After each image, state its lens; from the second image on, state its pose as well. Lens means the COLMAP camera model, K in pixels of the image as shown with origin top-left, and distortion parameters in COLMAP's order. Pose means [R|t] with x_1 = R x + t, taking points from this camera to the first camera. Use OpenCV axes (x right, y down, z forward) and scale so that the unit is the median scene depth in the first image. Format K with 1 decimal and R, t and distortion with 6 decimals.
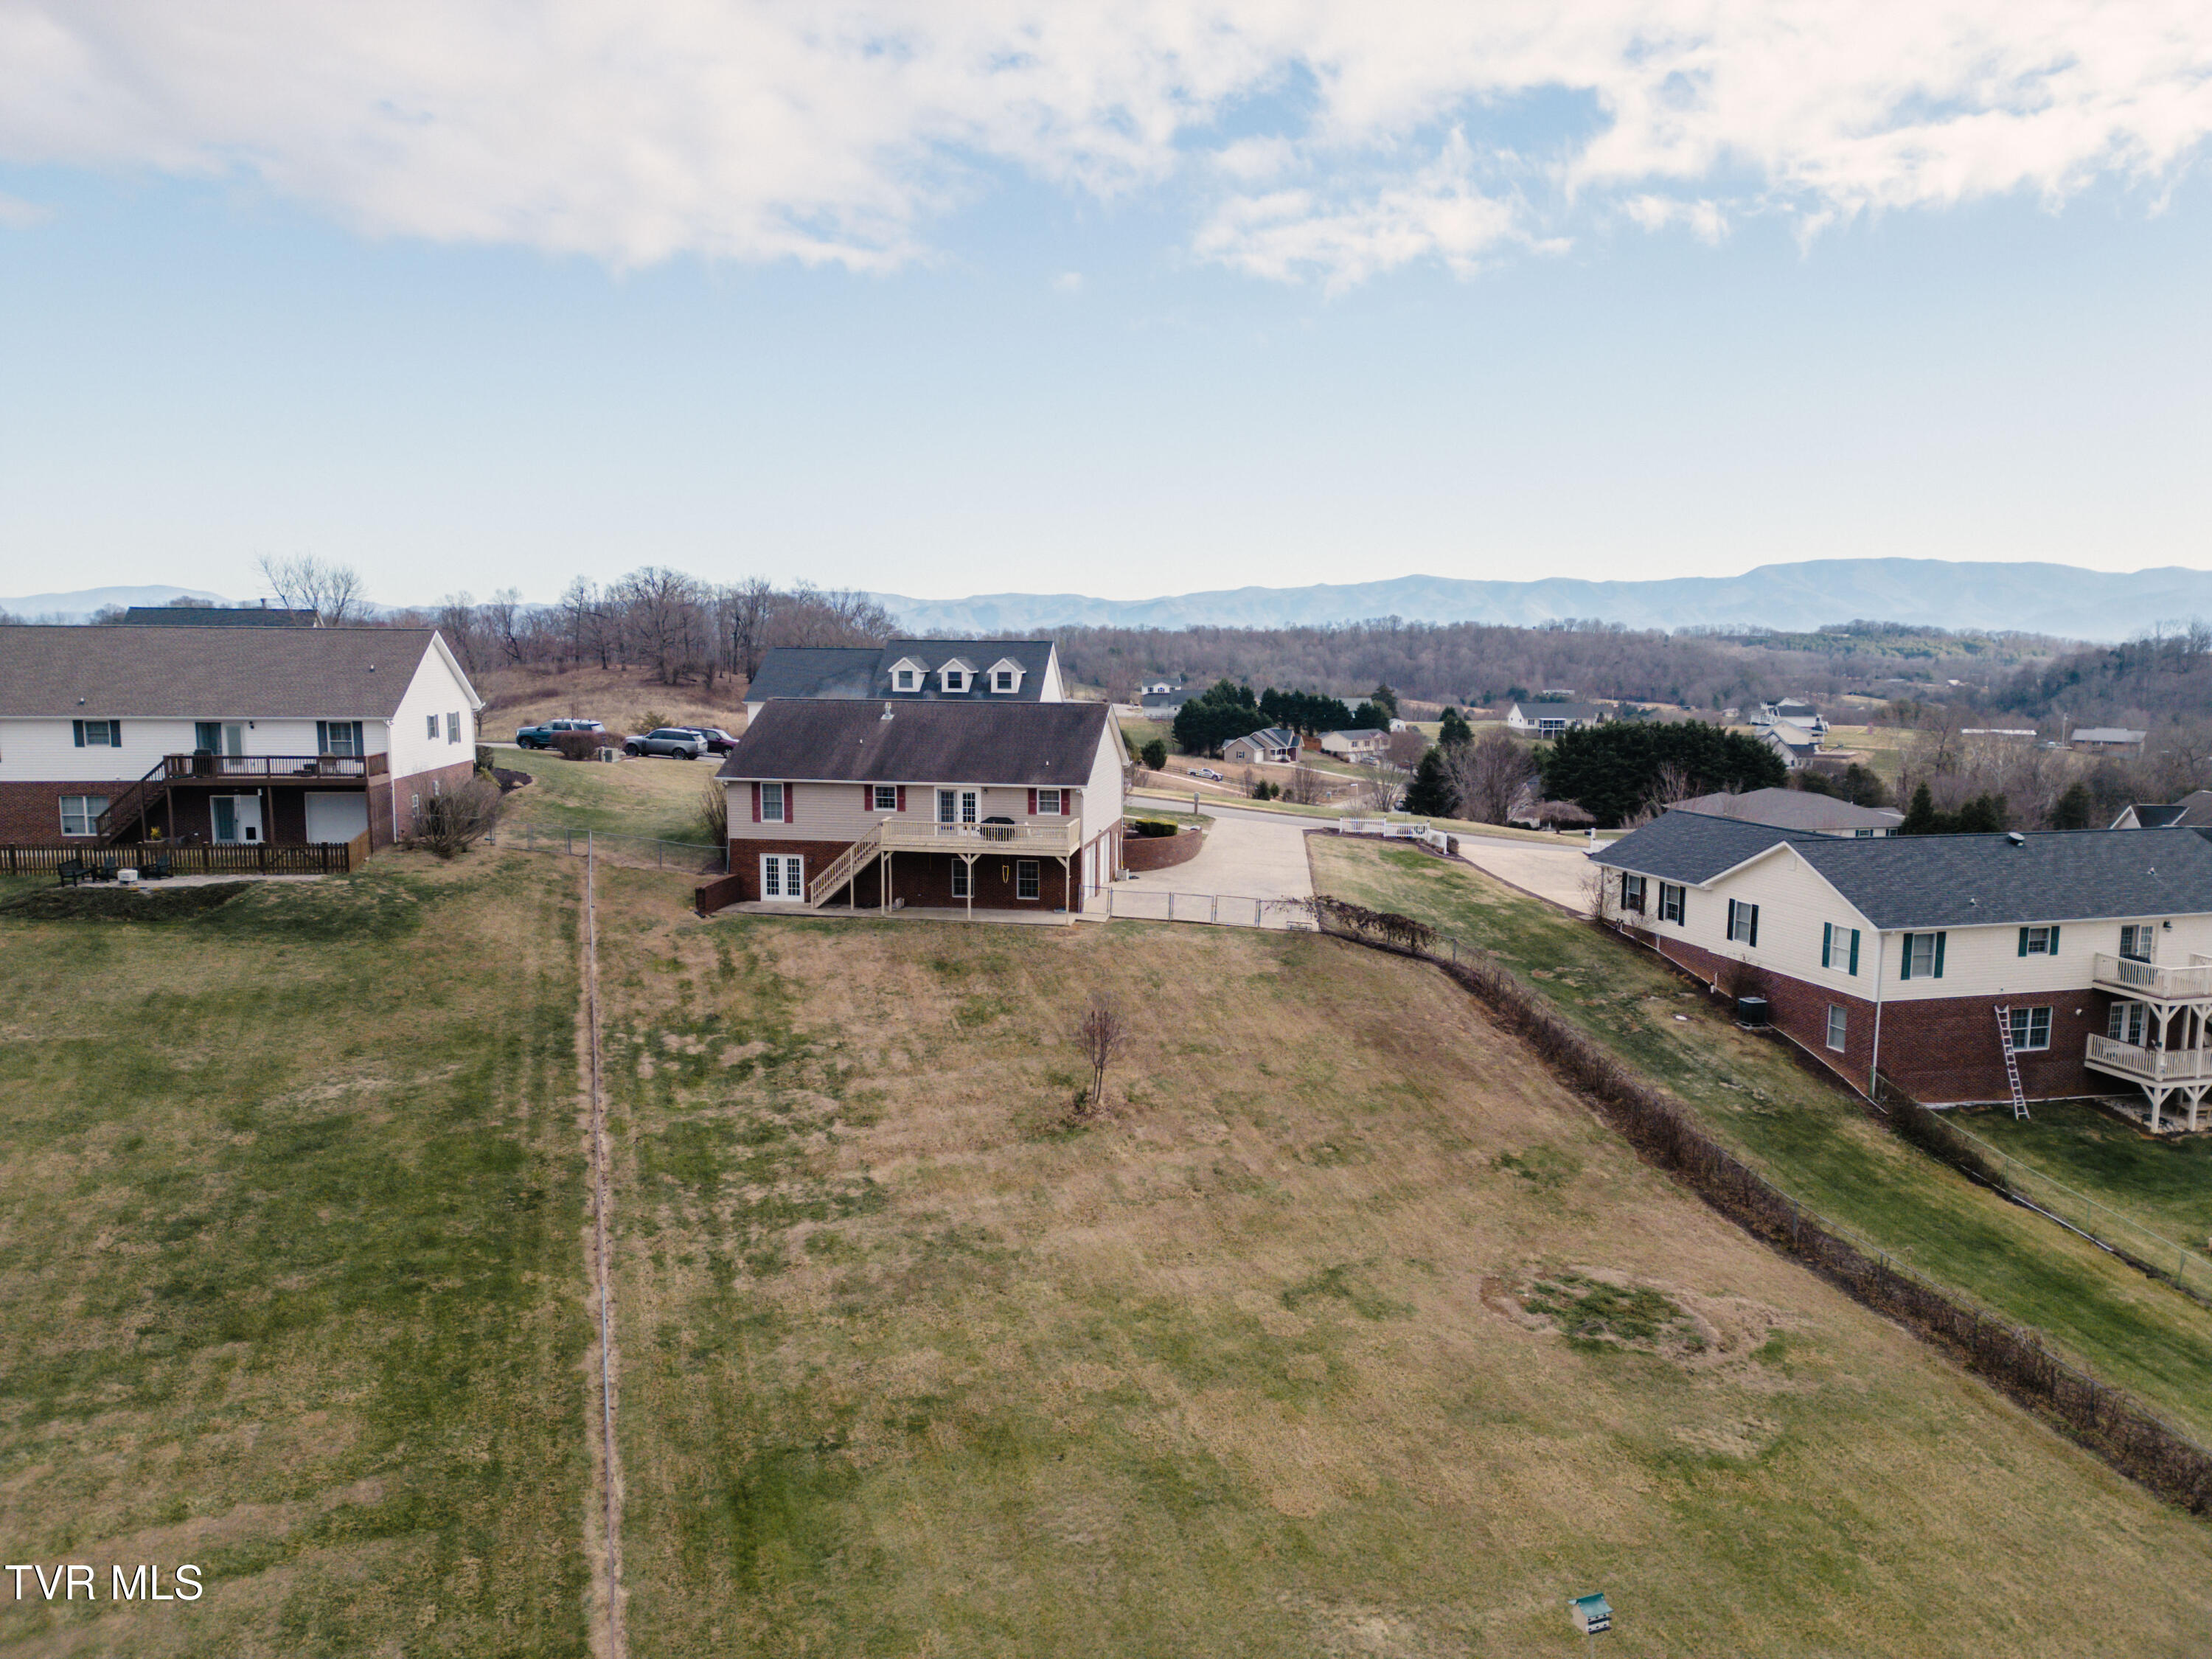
lens RADIAL K [[1532.4, 0, 1105.1], [0, 1532.4, 826.9], [0, 0, 1]] dist [0.091441, -0.092965]
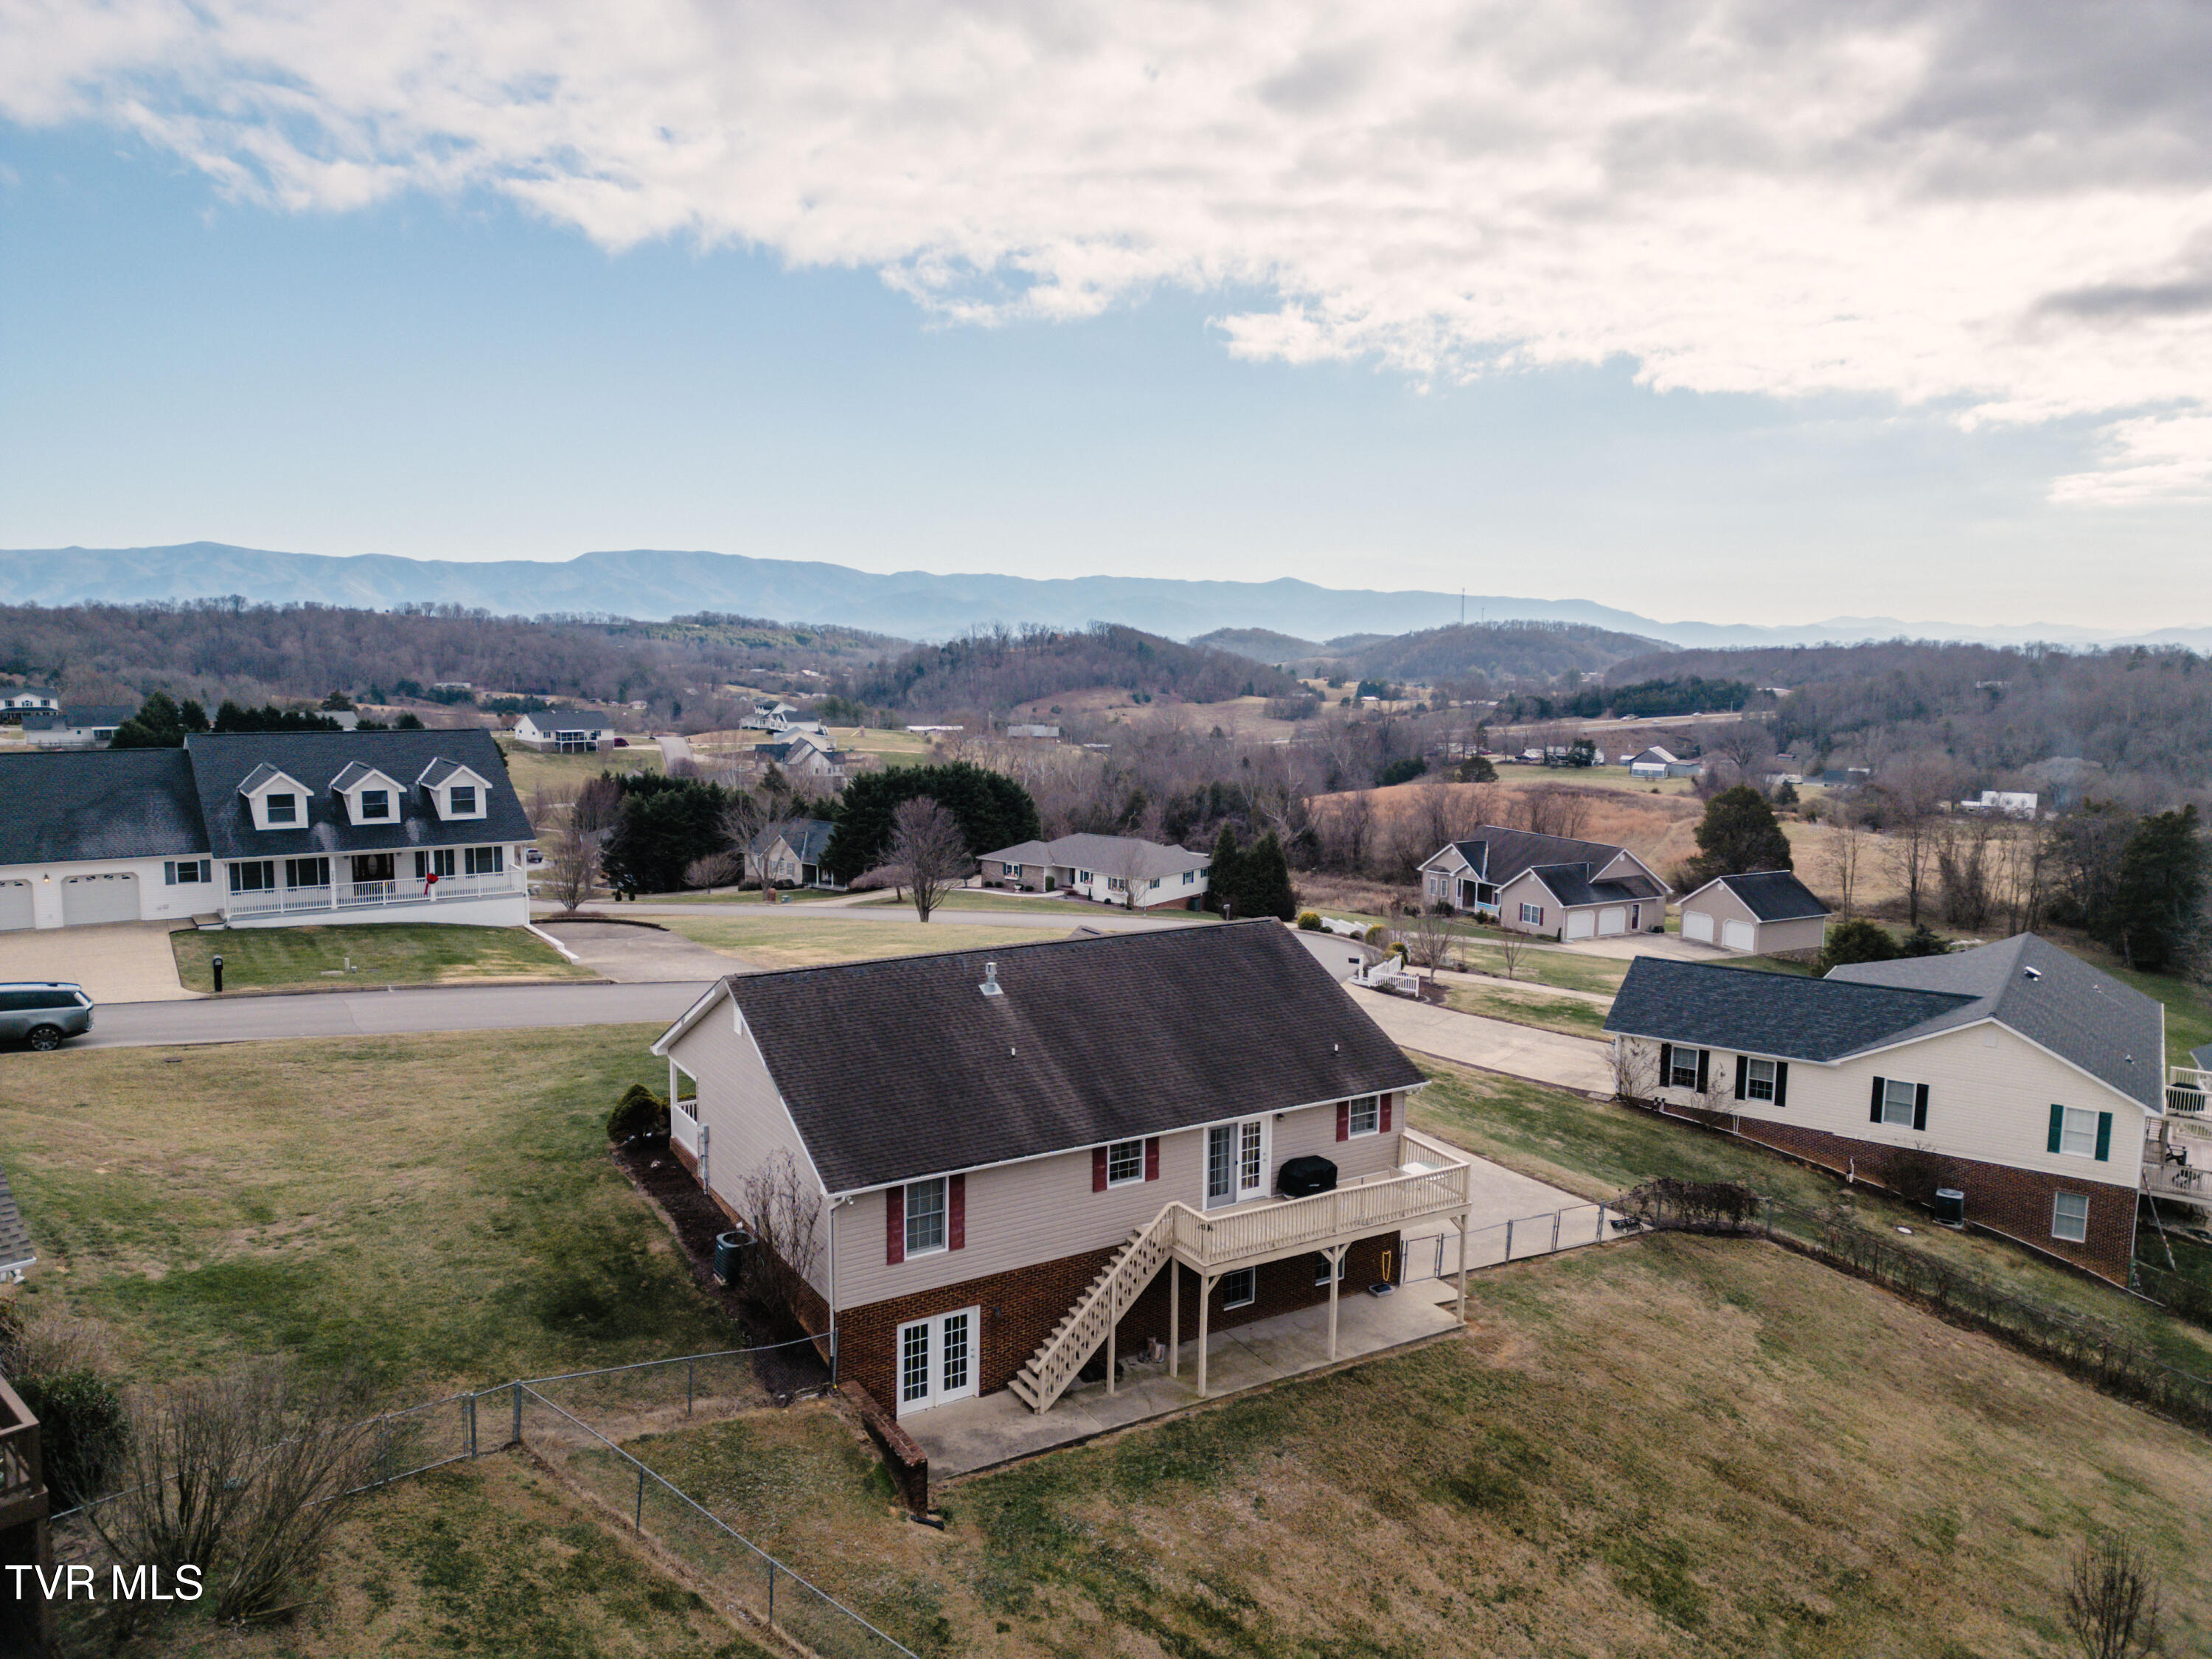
lens RADIAL K [[1532.4, 0, 1106.2], [0, 1532.4, 846.7], [0, 0, 1]] dist [0.091441, -0.092965]
pose [[0.755249, -0.083383, 0.650113, -0.481990], [0.068338, 0.996487, 0.048419, -0.152876], [-0.651866, 0.007859, 0.758294, 0.589203]]
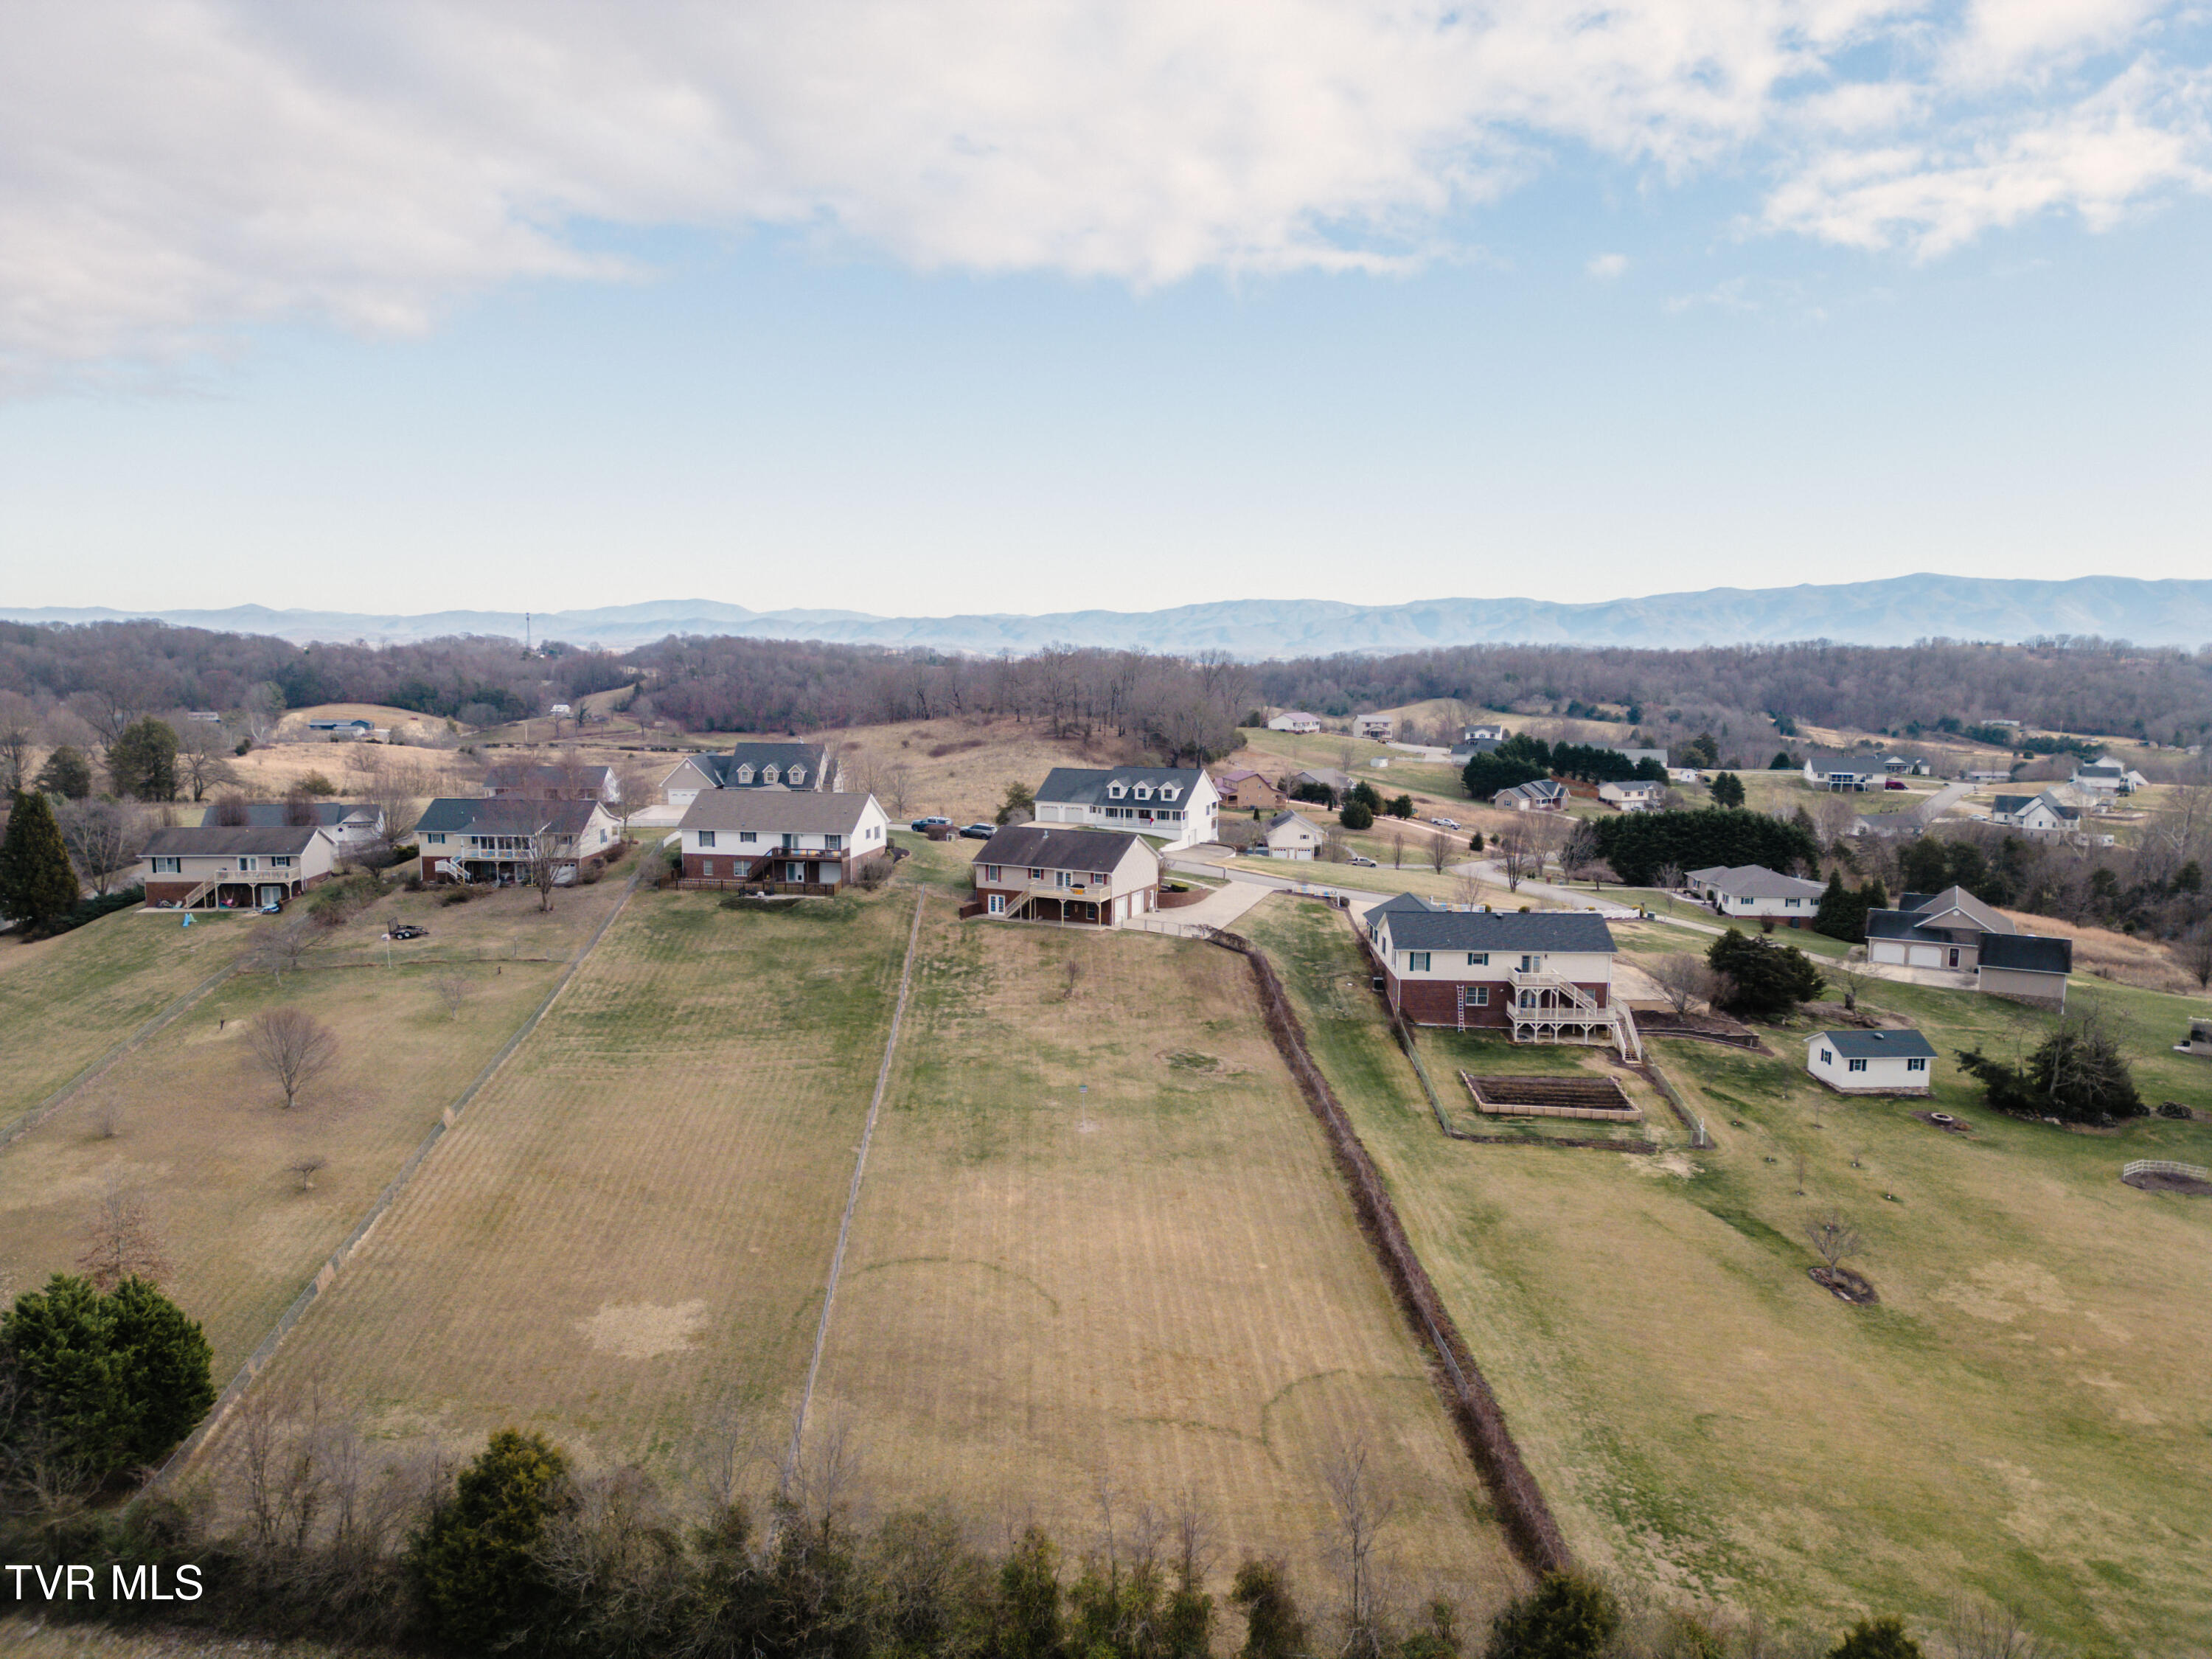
lens RADIAL K [[1532.4, 0, 1114.5], [0, 1532.4, 821.0], [0, 0, 1]] dist [0.091441, -0.092965]
pose [[0.961787, 0.033770, -0.271707, 0.613237], [-0.035671, 0.999361, -0.002058, -0.099199], [0.271464, 0.011672, 0.962378, -1.252284]]
